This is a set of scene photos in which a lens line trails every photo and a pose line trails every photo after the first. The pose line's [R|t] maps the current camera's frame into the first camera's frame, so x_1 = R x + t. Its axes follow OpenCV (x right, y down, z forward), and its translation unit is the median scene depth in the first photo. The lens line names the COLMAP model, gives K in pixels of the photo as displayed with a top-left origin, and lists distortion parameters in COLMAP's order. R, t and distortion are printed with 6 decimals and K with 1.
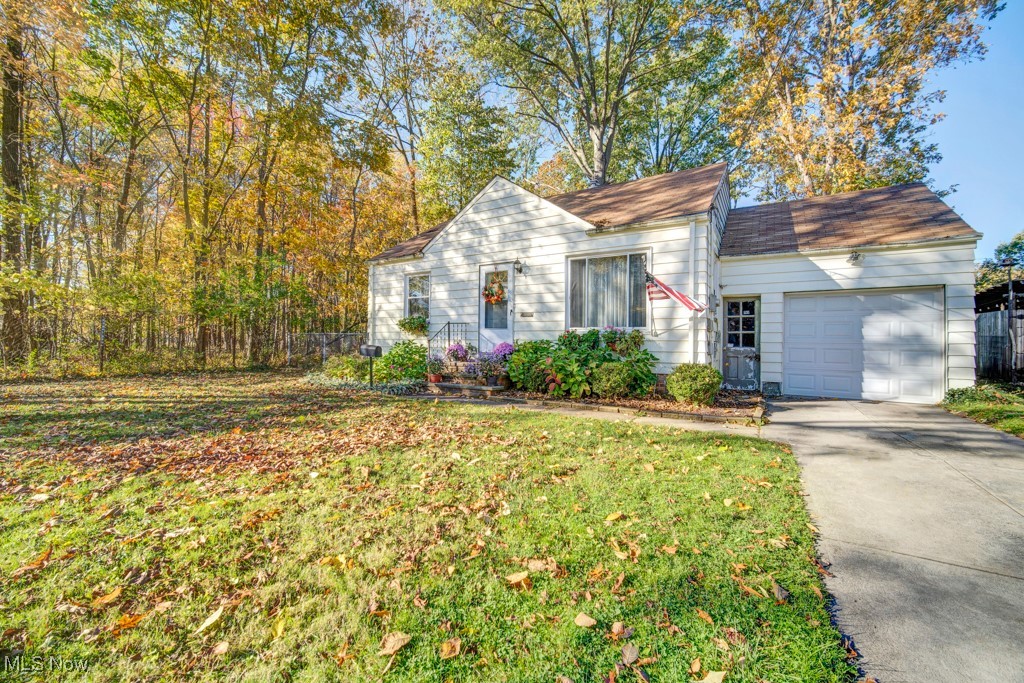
lens RADIAL K [[415.0, 0, 512.6], [0, 415.0, 340.8], [0, 0, 1]] dist [-0.005862, 0.000685]
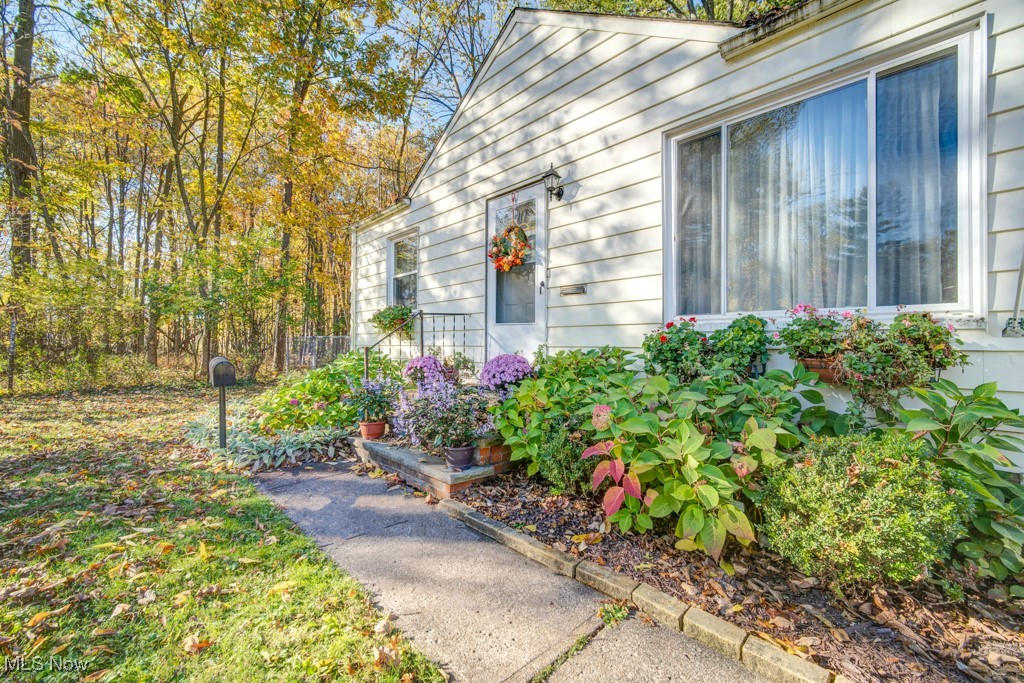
lens RADIAL K [[415.0, 0, 511.5], [0, 415.0, 340.6], [0, 0, 1]] dist [-0.005862, 0.000685]
pose [[0.968332, -0.002651, -0.249652, 0.087141], [-0.000504, 0.999921, -0.012576, -0.003664], [0.249665, 0.012304, 0.968254, 0.597124]]
